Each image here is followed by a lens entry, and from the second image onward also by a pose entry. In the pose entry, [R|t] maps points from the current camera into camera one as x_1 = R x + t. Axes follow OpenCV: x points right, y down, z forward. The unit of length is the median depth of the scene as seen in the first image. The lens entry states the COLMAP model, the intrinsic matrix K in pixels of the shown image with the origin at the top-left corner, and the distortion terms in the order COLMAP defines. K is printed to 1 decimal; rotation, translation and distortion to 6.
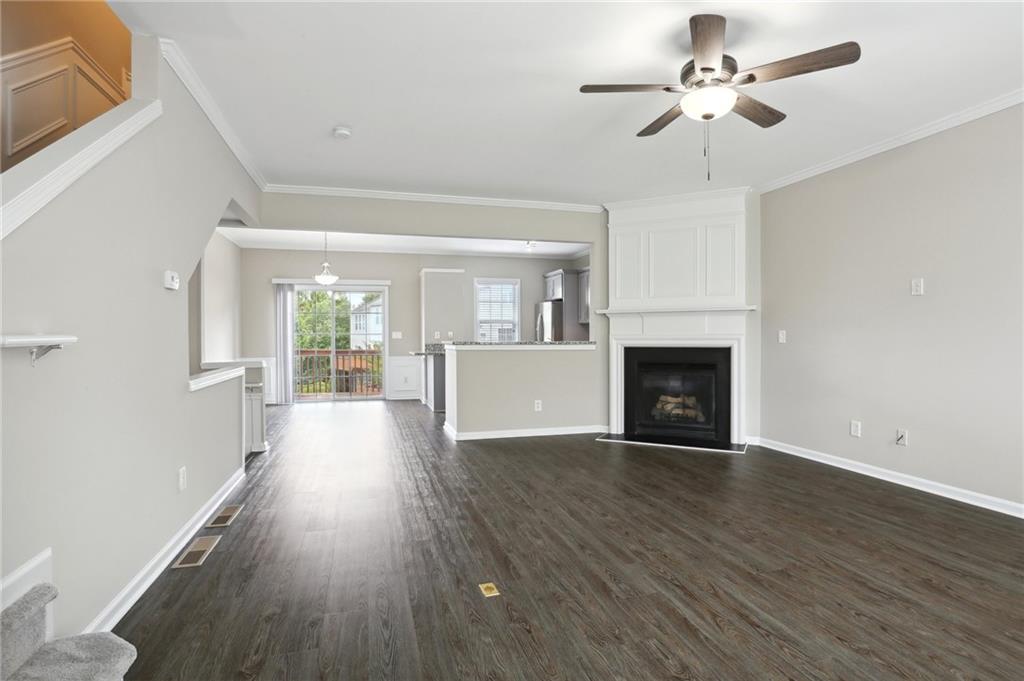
lens RADIAL K [[495.0, 0, 512.0], [0, 495.0, 340.5], [0, 0, 1]] dist [-0.065128, 0.026309]
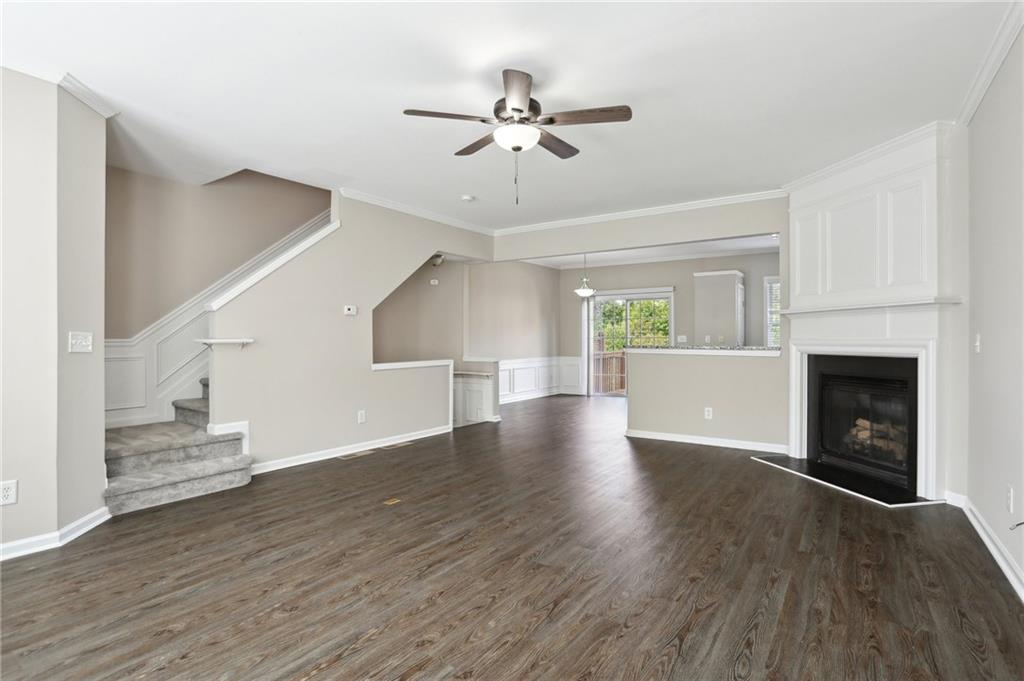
lens RADIAL K [[495.0, 0, 512.0], [0, 495.0, 340.5], [0, 0, 1]] dist [-0.065128, 0.026309]
pose [[0.641840, 0.004512, -0.766825, 1.132109], [-0.008725, 0.999961, -0.001419, -0.008256], [0.766789, 0.007601, 0.641854, 0.221977]]
